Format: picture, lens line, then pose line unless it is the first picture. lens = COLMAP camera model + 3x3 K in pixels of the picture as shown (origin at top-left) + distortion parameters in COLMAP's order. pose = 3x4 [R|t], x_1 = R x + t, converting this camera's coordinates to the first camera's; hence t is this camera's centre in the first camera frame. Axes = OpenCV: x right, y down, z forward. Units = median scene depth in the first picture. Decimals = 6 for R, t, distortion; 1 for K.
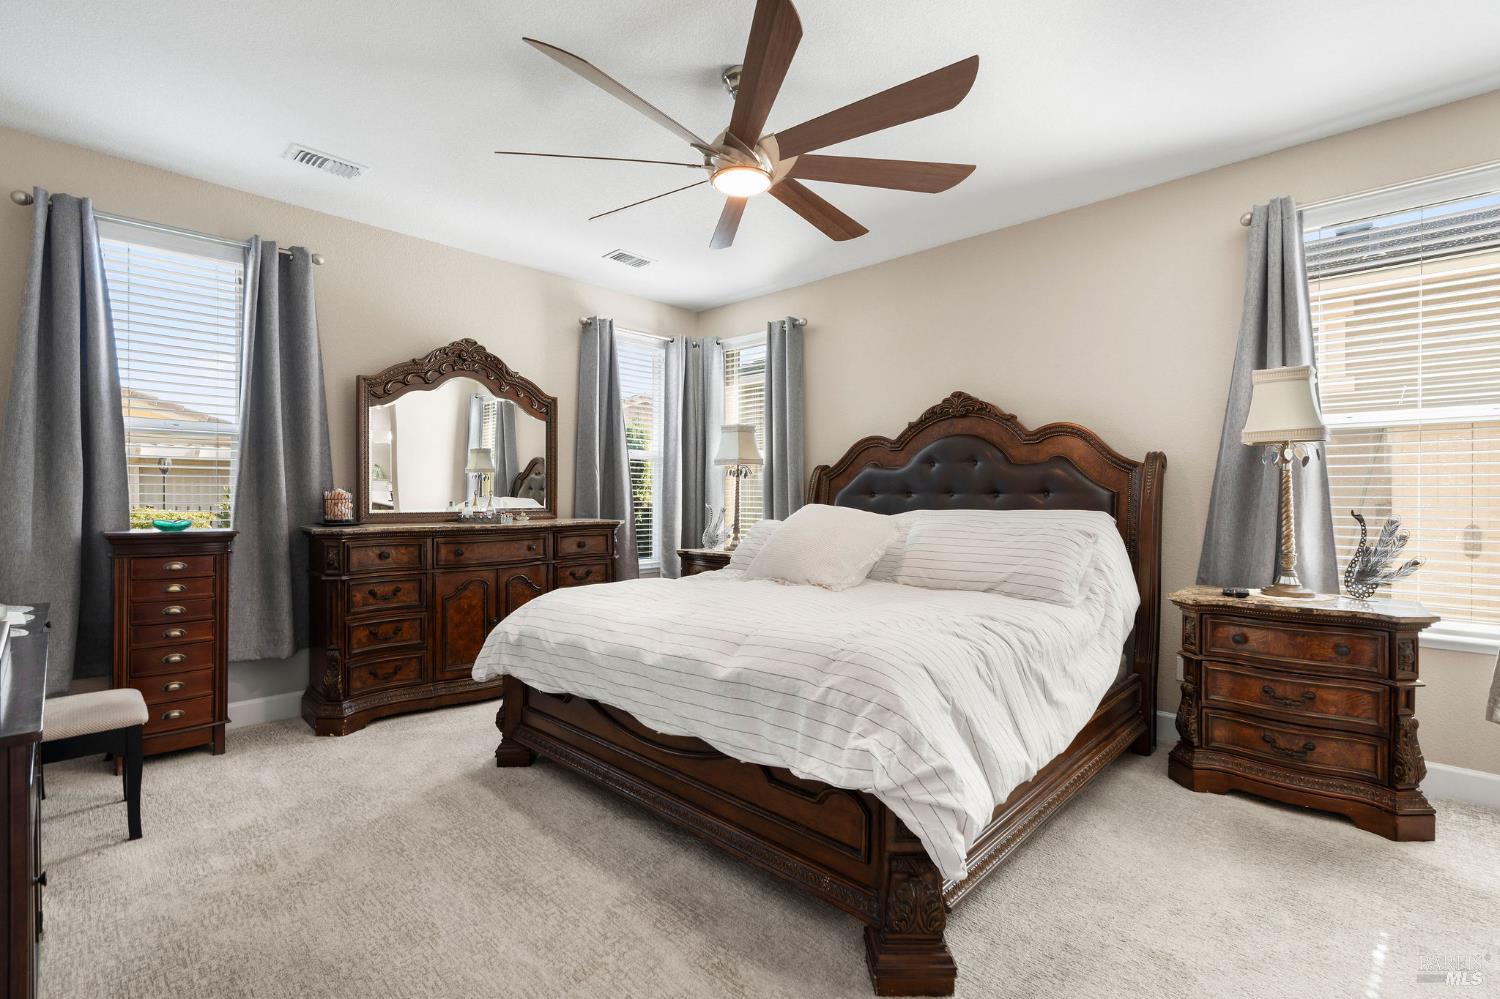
lens RADIAL K [[680.0, 0, 750.0], [0, 680.0, 499.5], [0, 0, 1]] dist [0.000043, 0.000364]
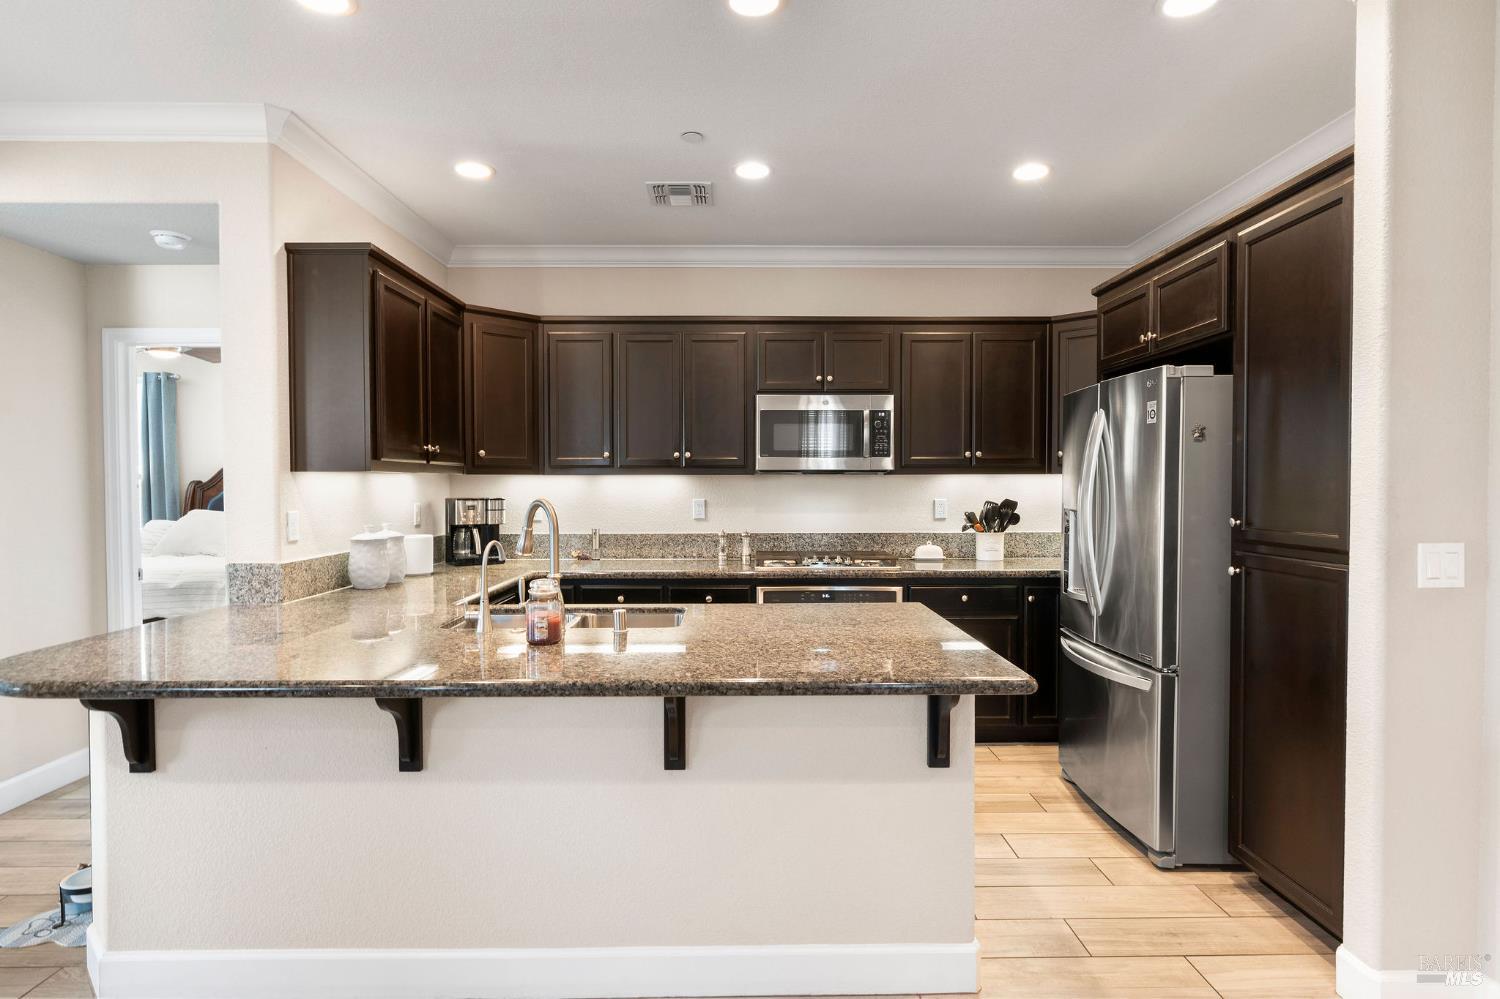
lens RADIAL K [[799.3, 0, 750.0], [0, 799.3, 499.5], [0, 0, 1]] dist [-0.003688, -0.000624]
pose [[0.723189, -0.016483, 0.690454, -0.214174], [0.004690, 0.999809, 0.018956, -0.038560], [-0.690634, -0.010471, 0.723128, -1.032803]]
